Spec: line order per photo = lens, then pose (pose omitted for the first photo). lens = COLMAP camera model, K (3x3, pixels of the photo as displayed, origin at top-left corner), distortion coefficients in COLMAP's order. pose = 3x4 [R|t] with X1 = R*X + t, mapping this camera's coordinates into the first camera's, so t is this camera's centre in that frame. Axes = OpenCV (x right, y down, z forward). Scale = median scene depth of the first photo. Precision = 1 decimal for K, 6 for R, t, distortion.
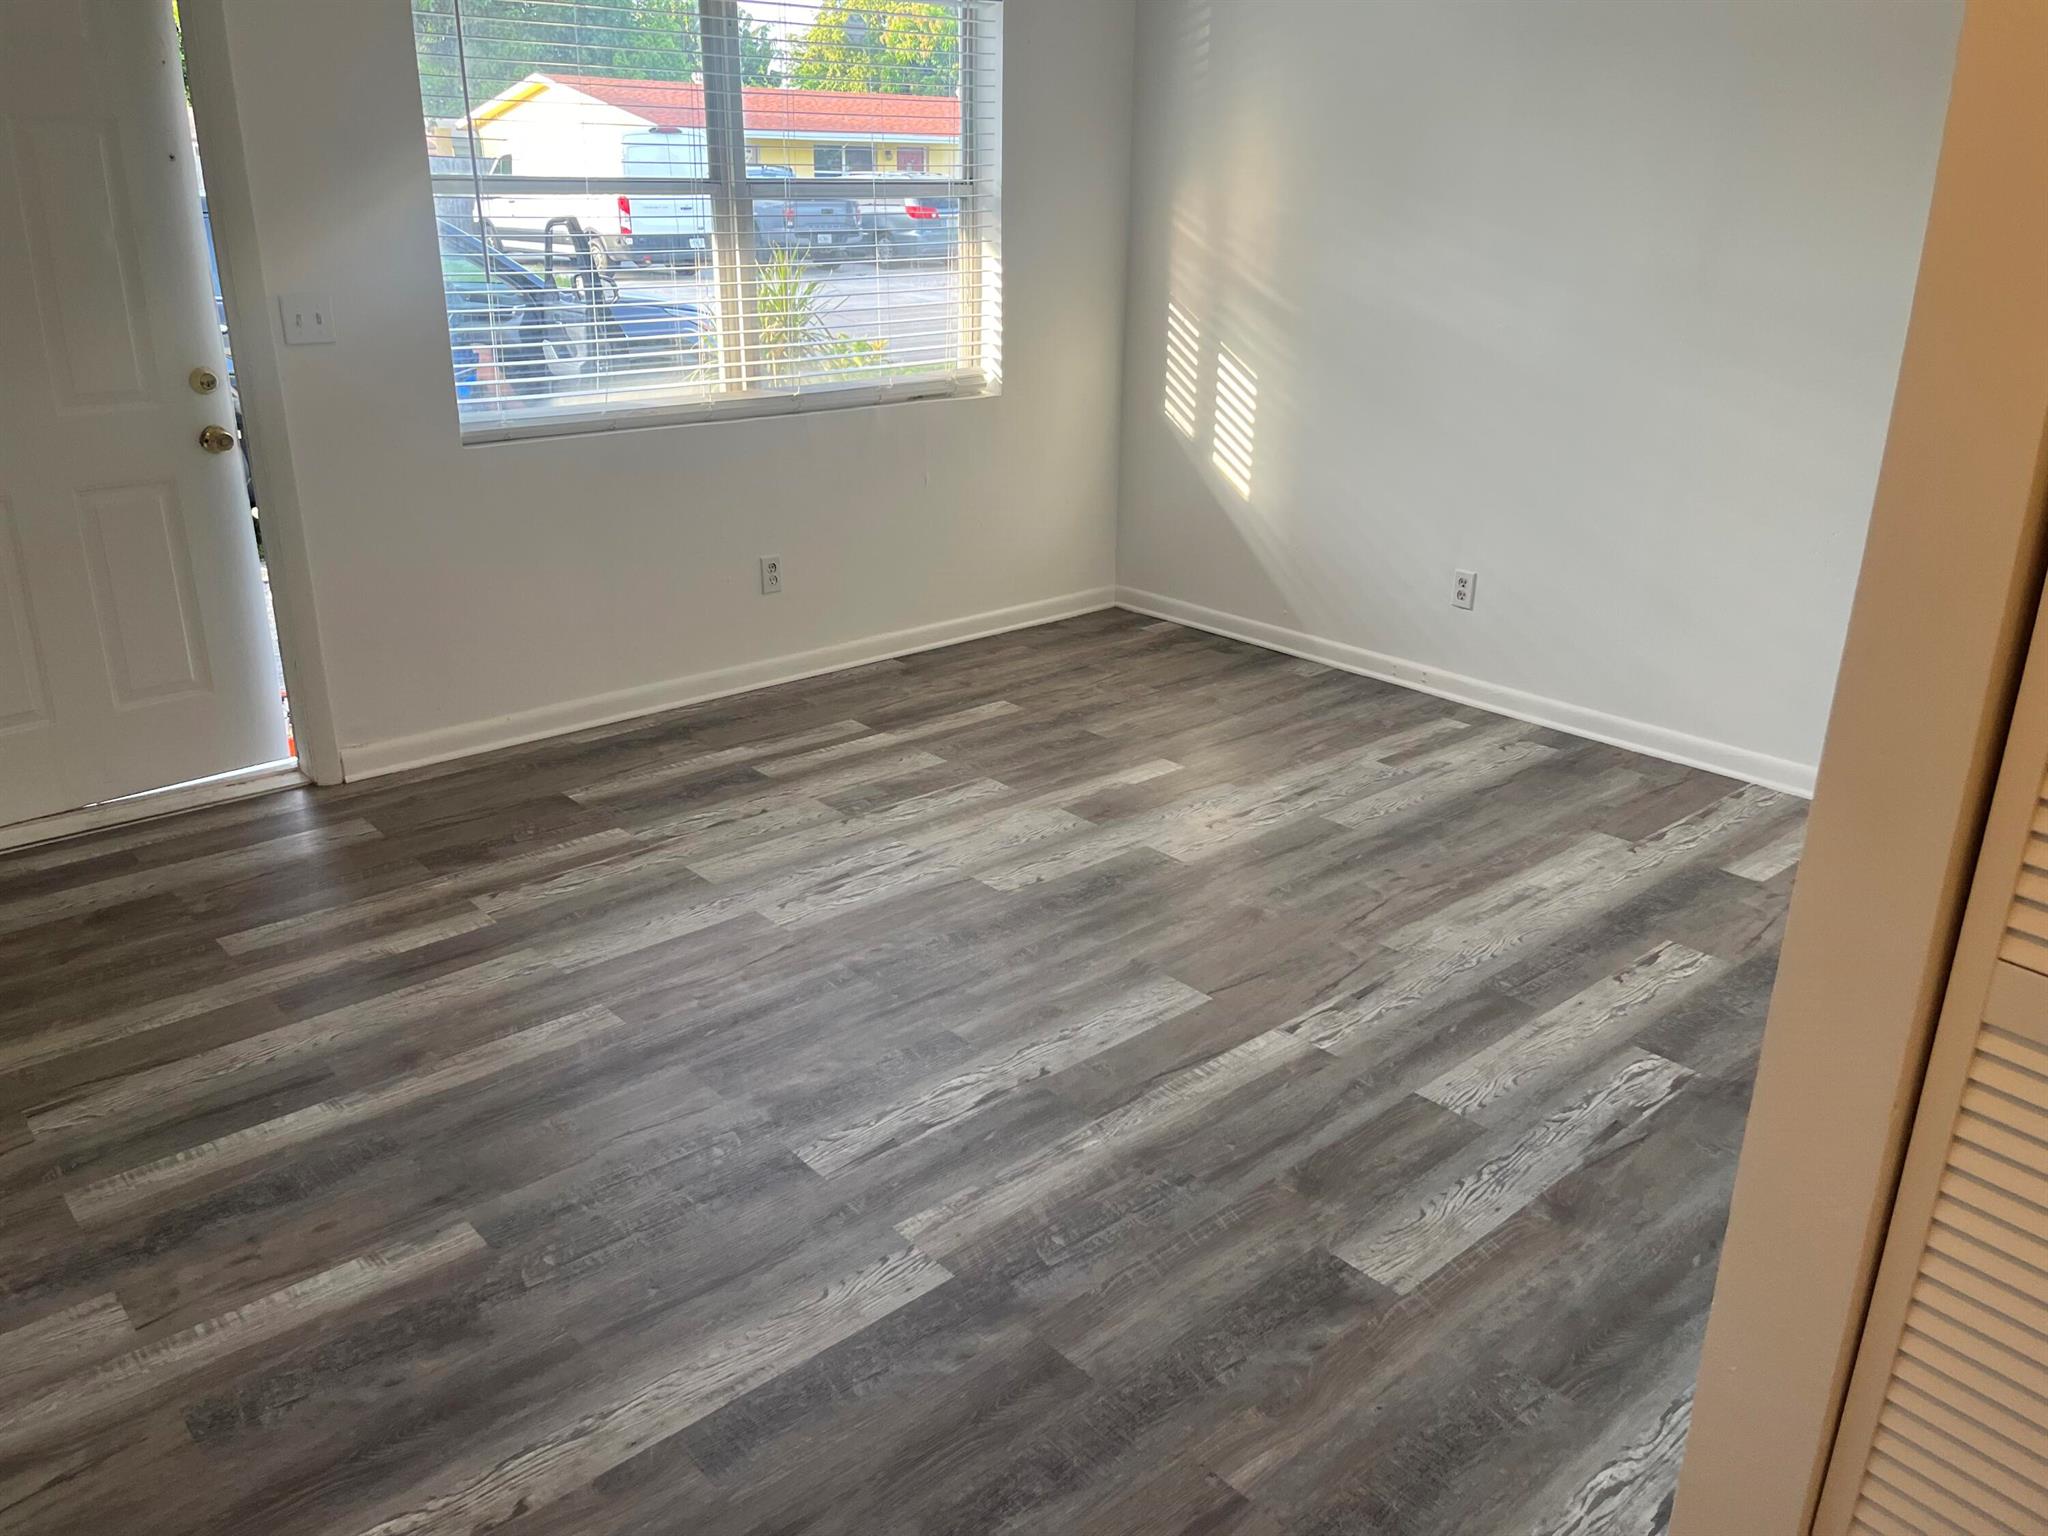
lens RADIAL K [[1561.2, 0, 1009.7], [0, 1561.2, 768.5], [0, 0, 1]] dist [0.049473, -0.063301]
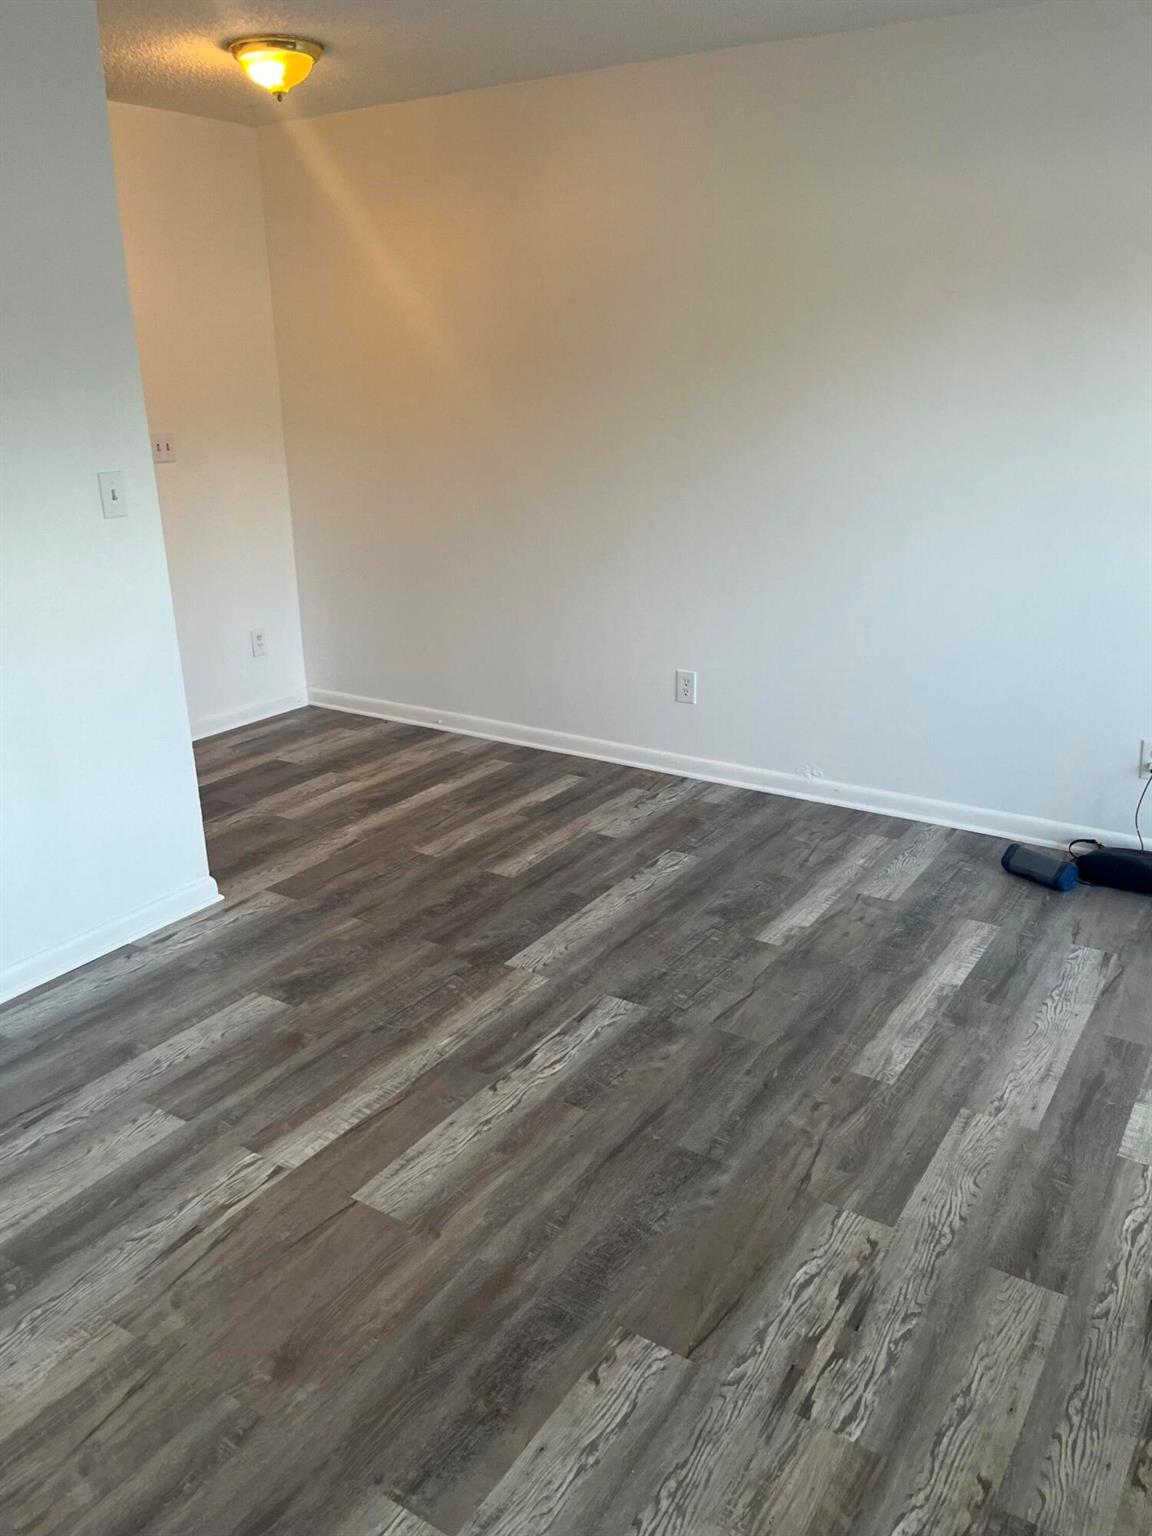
lens RADIAL K [[1170.9, 0, 574.0], [0, 1170.9, 769.9], [0, 0, 1]] dist [0.049473, -0.063301]
pose [[-0.964069, 0.085619, -0.251476, 0.186790], [-0.093849, 0.775828, 0.623926, -0.634055], [0.248522, 0.625109, -0.739916, 1.672452]]
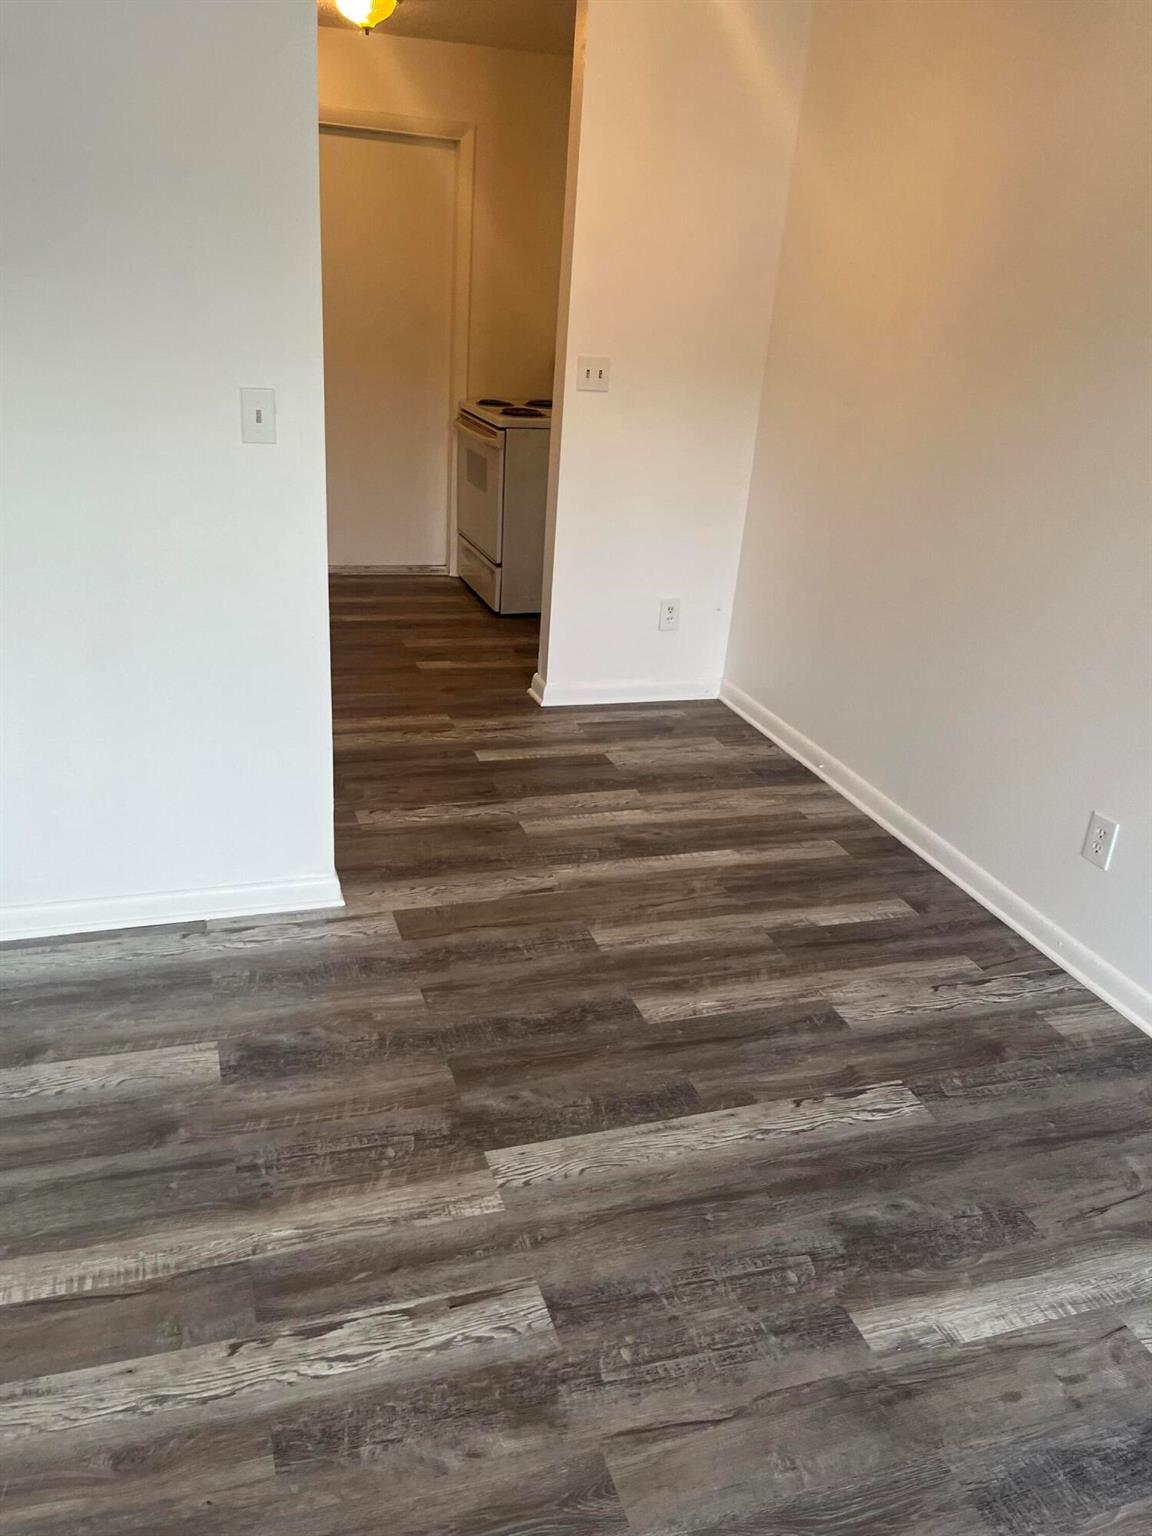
lens RADIAL K [[1170.9, 0, 566.7], [0, 1170.9, 752.8], [0, 0, 1]] dist [0.049473, -0.063301]
pose [[-0.917006, -0.219493, 0.333052, -0.307277], [0.061626, 0.746990, 0.661972, -0.493944], [-0.394085, 0.627557, -0.671468, 1.250715]]
